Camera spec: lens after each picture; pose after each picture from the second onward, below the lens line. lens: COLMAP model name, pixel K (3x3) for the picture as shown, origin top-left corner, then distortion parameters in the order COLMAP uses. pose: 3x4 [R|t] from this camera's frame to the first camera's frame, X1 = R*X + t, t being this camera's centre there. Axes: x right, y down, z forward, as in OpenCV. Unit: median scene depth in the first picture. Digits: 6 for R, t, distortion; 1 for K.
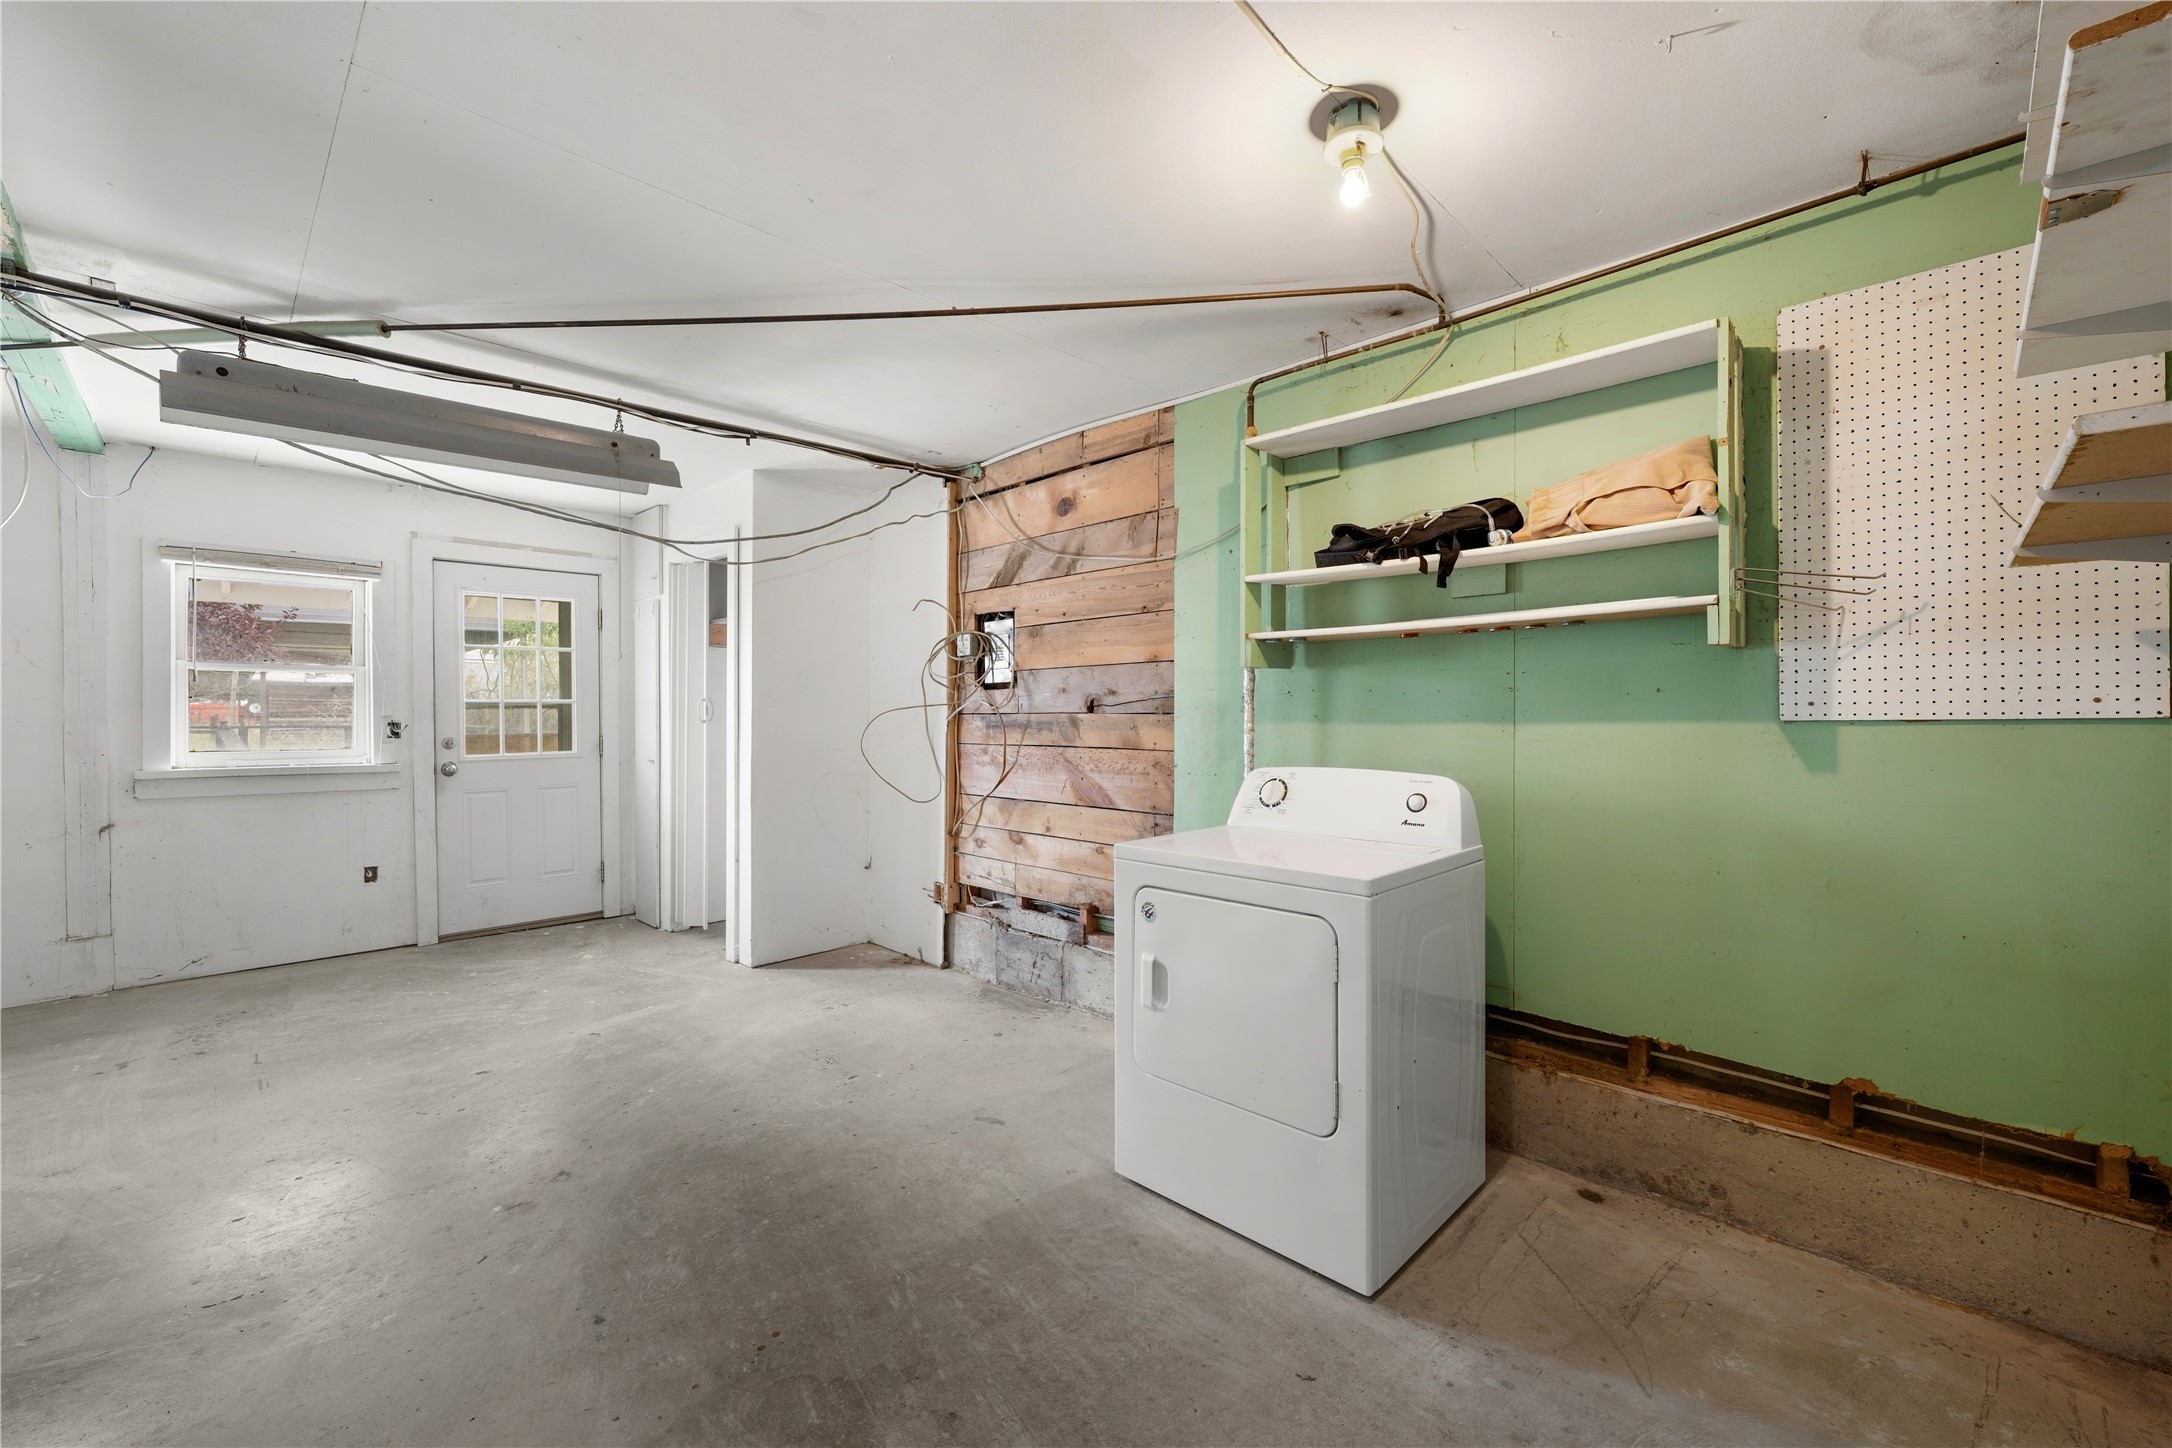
lens RADIAL K [[869.5, 0, 1081.3], [0, 869.5, 721.9], [0, 0, 1]] dist [-0.000964, 0.000170]
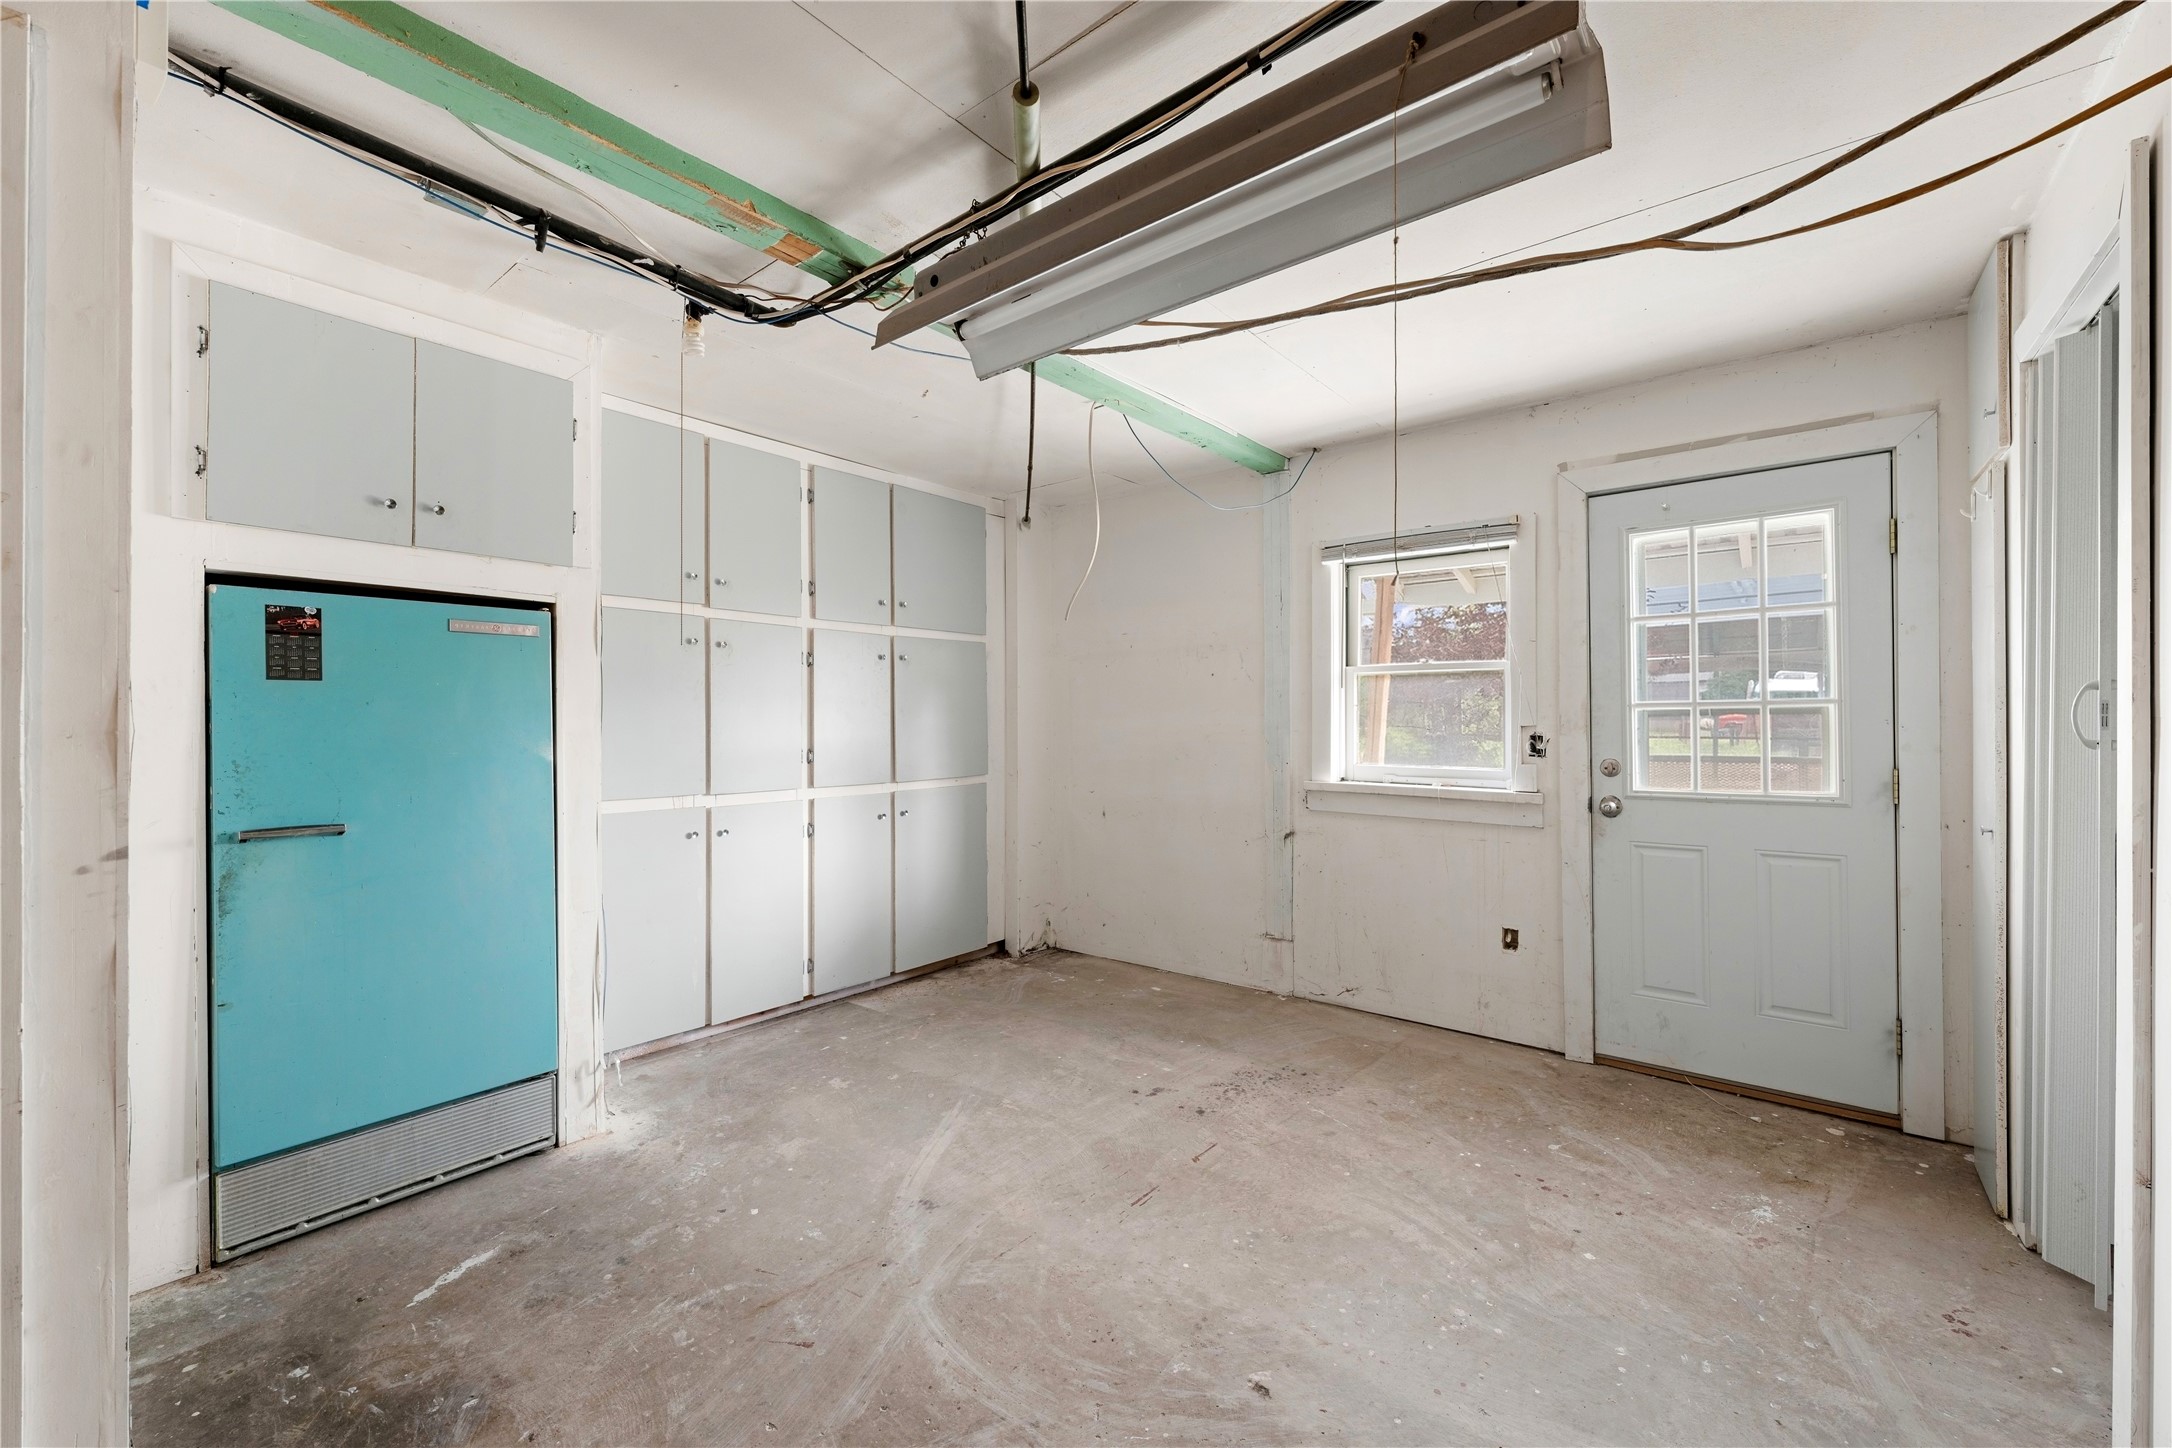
lens RADIAL K [[869.5, 0, 1081.3], [0, 869.5, 721.9], [0, 0, 1]] dist [-0.000964, 0.000170]
pose [[0.091081, 0.001174, -0.995843, -0.126554], [-0.010346, 0.999946, 0.000233, -0.007901], [0.995790, 0.010282, 0.091089, 0.650751]]
